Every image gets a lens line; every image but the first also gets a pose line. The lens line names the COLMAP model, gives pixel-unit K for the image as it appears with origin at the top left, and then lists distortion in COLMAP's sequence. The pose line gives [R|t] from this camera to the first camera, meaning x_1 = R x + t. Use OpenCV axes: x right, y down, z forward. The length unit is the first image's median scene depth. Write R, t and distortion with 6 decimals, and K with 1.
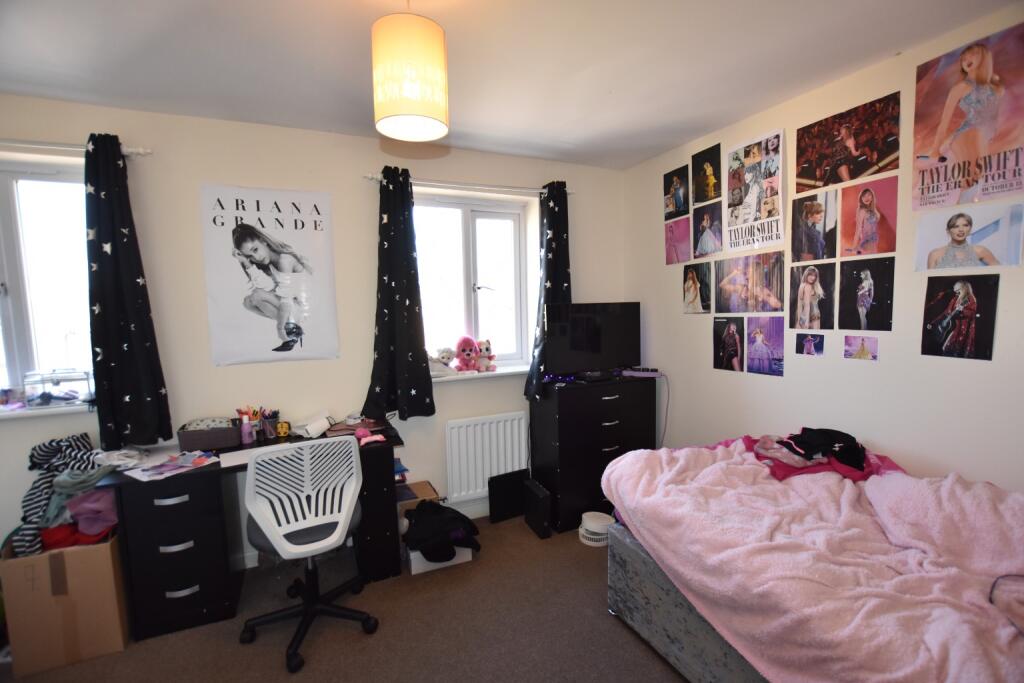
lens RADIAL K [[447.3, 0, 511.5], [0, 447.3, 344.7], [0, 0, 1]] dist [-0.038090, 0.005914]
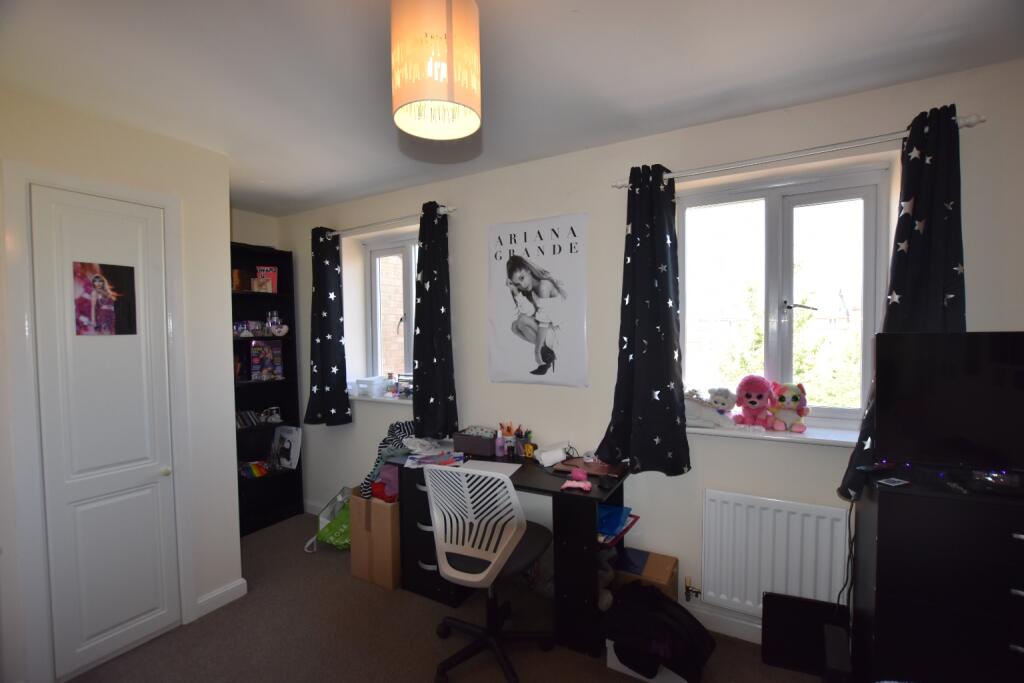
lens RADIAL K [[447.3, 0, 511.5], [0, 447.3, 344.7], [0, 0, 1]] dist [-0.038090, 0.005914]
pose [[0.586937, 0.036999, -0.808787, 0.286436], [-0.072708, 0.997328, -0.007140, -0.042926], [0.806361, 0.062996, 0.588058, 0.341915]]
